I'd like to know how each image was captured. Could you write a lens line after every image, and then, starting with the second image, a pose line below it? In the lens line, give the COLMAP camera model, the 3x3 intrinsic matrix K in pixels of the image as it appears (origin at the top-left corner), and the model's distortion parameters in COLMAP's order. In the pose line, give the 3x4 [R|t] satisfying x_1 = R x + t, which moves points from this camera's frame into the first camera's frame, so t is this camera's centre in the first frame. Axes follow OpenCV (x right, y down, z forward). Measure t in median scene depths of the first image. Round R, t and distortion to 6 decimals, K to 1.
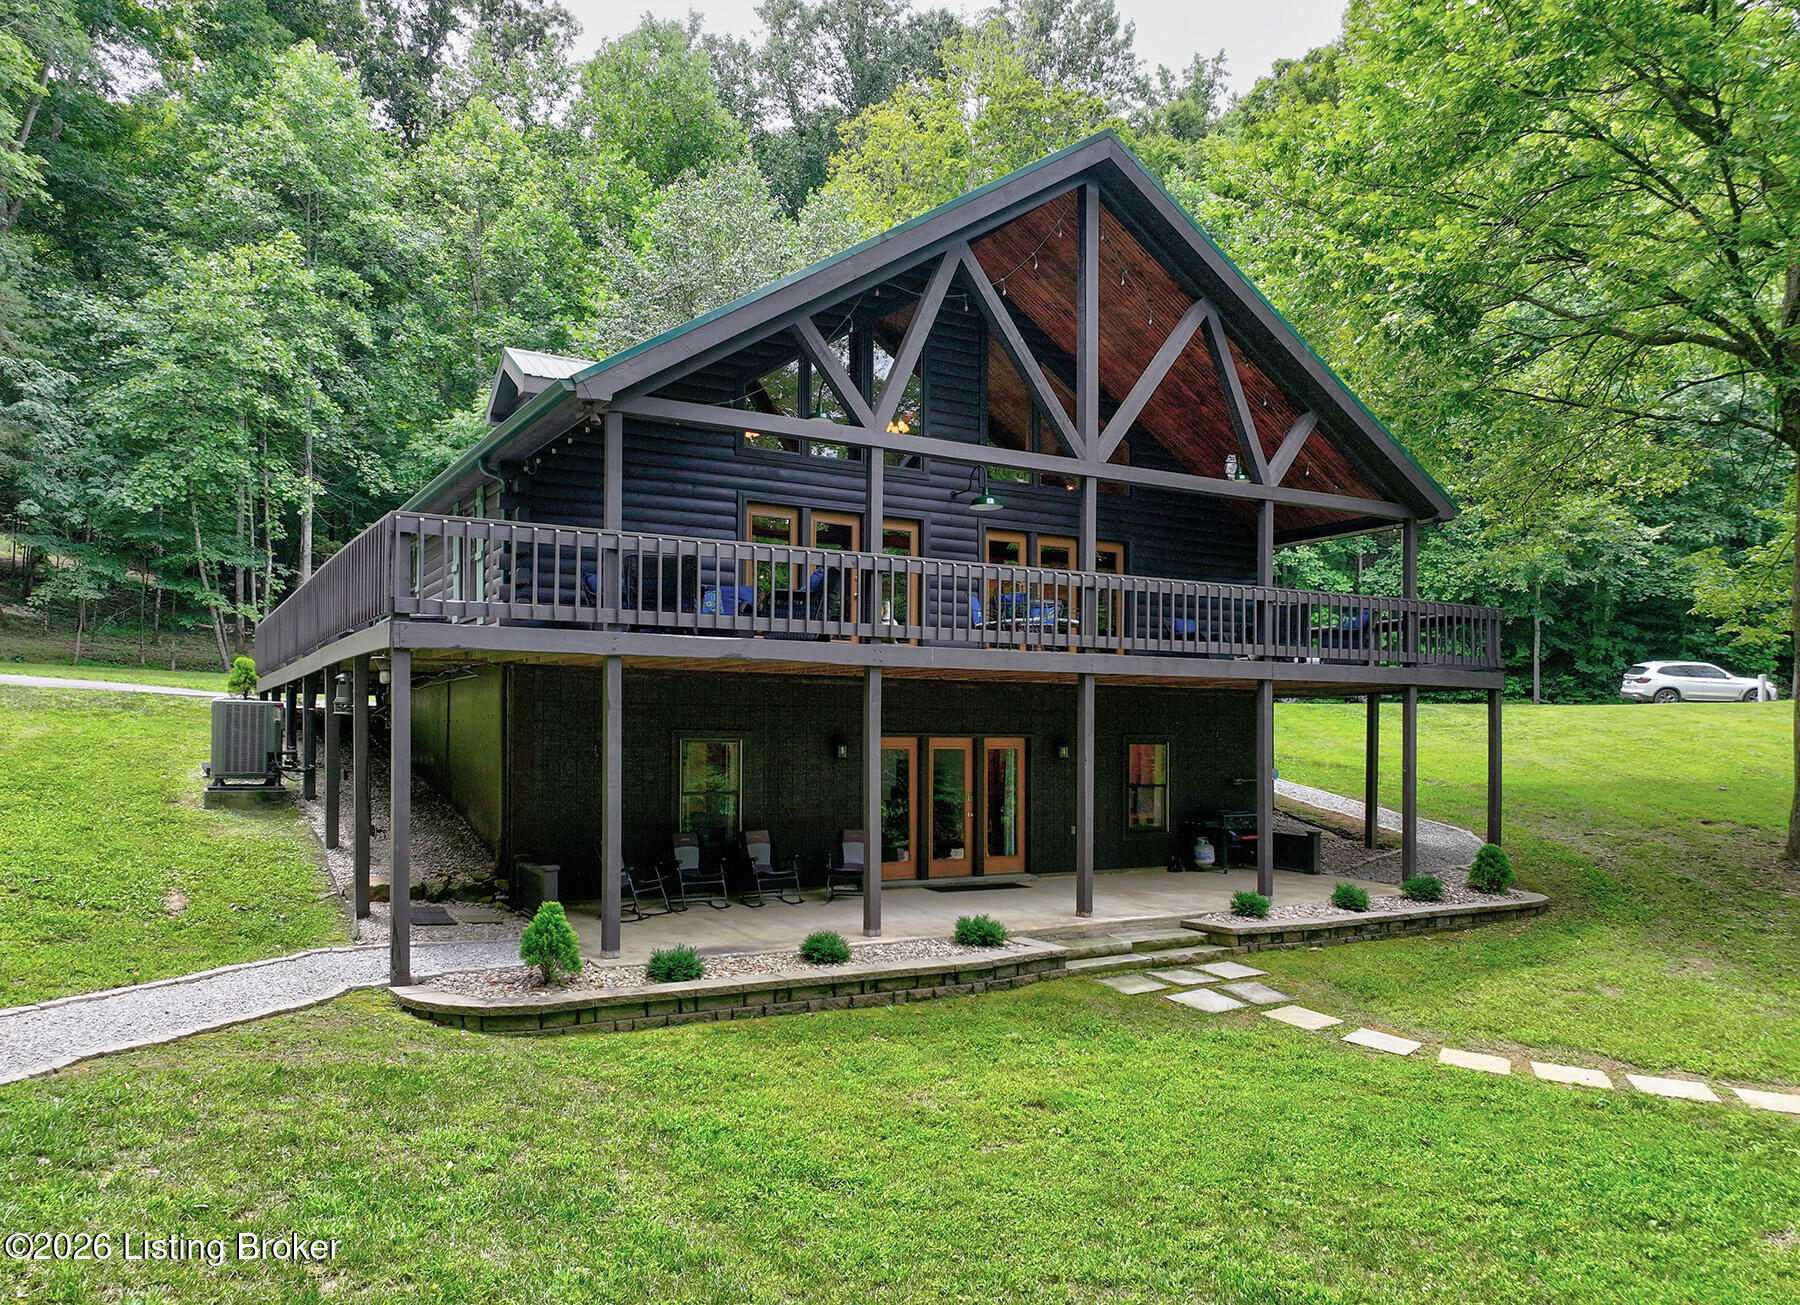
lens RADIAL K [[1273.8, 0, 912.9], [0, 1273.8, 697.9], [0, 0, 1]] dist [-0.014584, 0.021704]
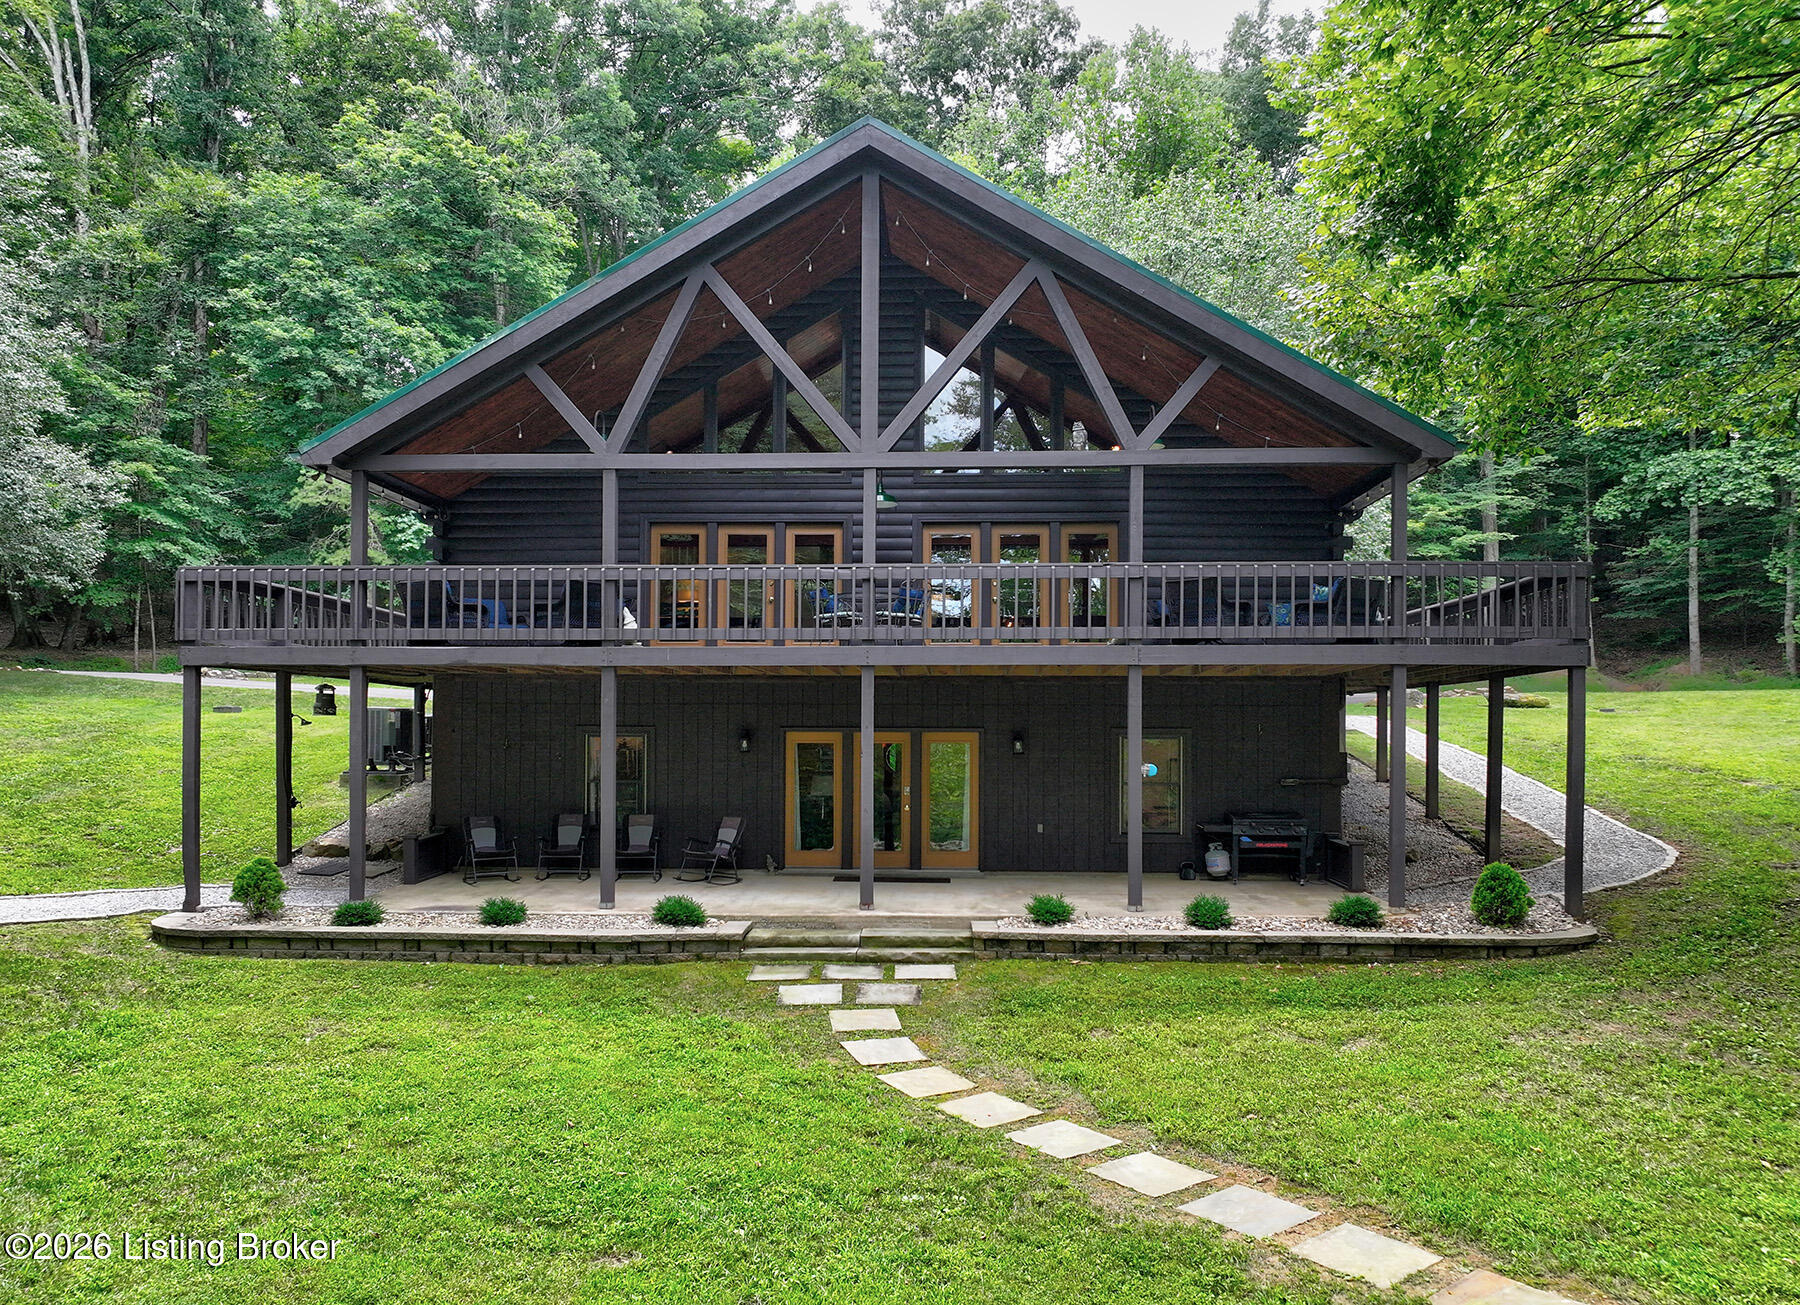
lens RADIAL K [[1273.8, 0, 909.0], [0, 1273.8, 663.6], [0, 0, 1]] dist [-0.014584, 0.021704]
pose [[0.857120, -0.033997, -0.513994, 0.625619], [0.017332, 0.999158, -0.037186, 0.016008], [0.514826, 0.022964, 0.856987, 0.147501]]
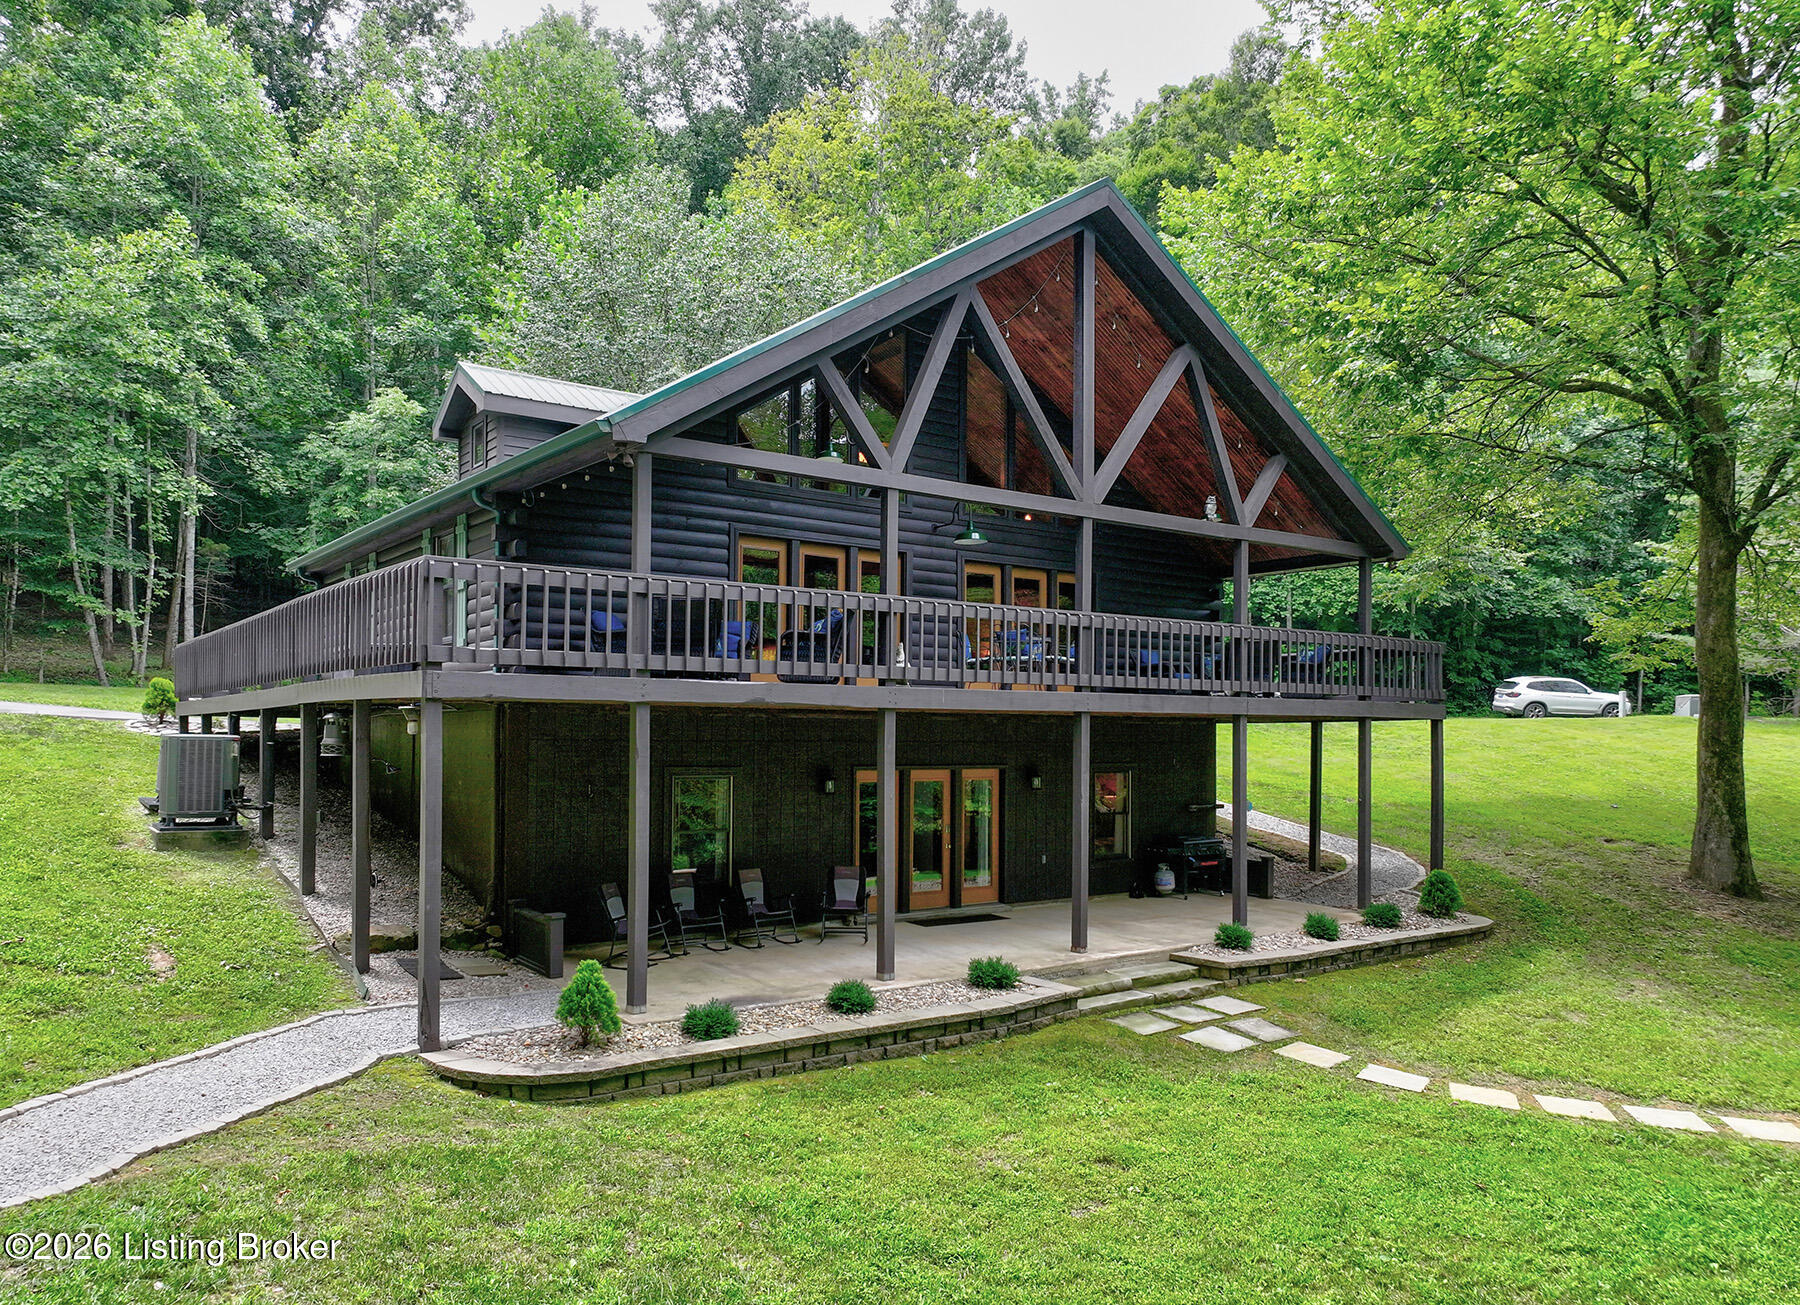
lens RADIAL K [[1273.8, 0, 924.0], [0, 1273.8, 688.6], [0, 0, 1]] dist [-0.014584, 0.021704]
pose [[0.994446, 0.005993, 0.105080, -0.087792], [-0.005084, 0.999947, -0.008913, -0.025716], [-0.105128, 0.008329, 0.994424, 0.005320]]
